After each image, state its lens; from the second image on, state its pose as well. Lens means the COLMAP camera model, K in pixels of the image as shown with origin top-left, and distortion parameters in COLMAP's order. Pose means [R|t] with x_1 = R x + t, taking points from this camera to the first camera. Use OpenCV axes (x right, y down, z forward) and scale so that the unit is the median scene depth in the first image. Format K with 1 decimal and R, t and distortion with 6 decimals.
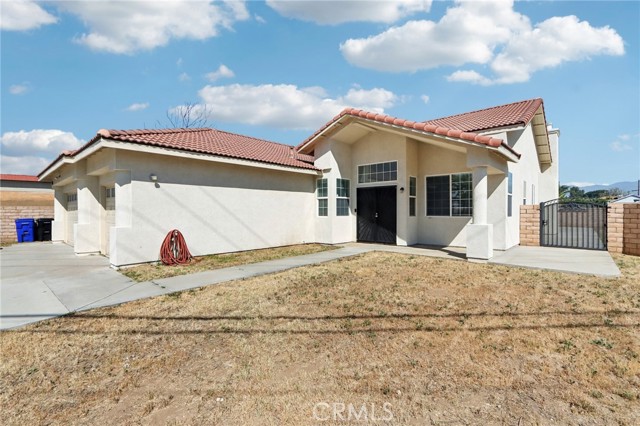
lens RADIAL K [[295.6, 0, 319.0], [0, 295.6, 212.0], [0, 0, 1]] dist [-0.010356, -0.000339]
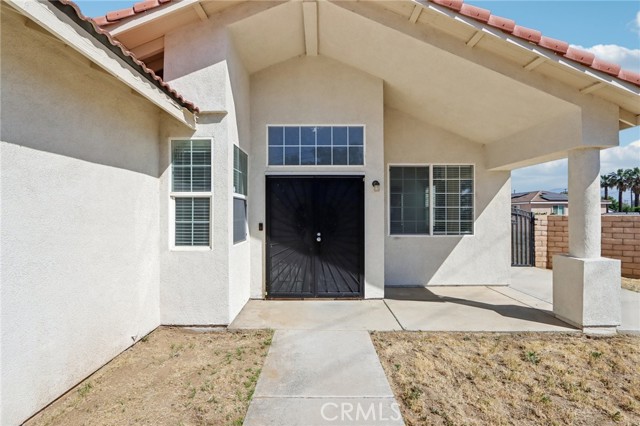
lens RADIAL K [[295.6, 0, 320.0], [0, 295.6, 213.5], [0, 0, 1]] dist [-0.010356, -0.000339]
pose [[0.739441, 0.003611, 0.673212, -0.113757], [-0.002016, 0.999993, -0.003150, -0.025104], [-0.673219, 0.000972, 0.739443, 0.658117]]
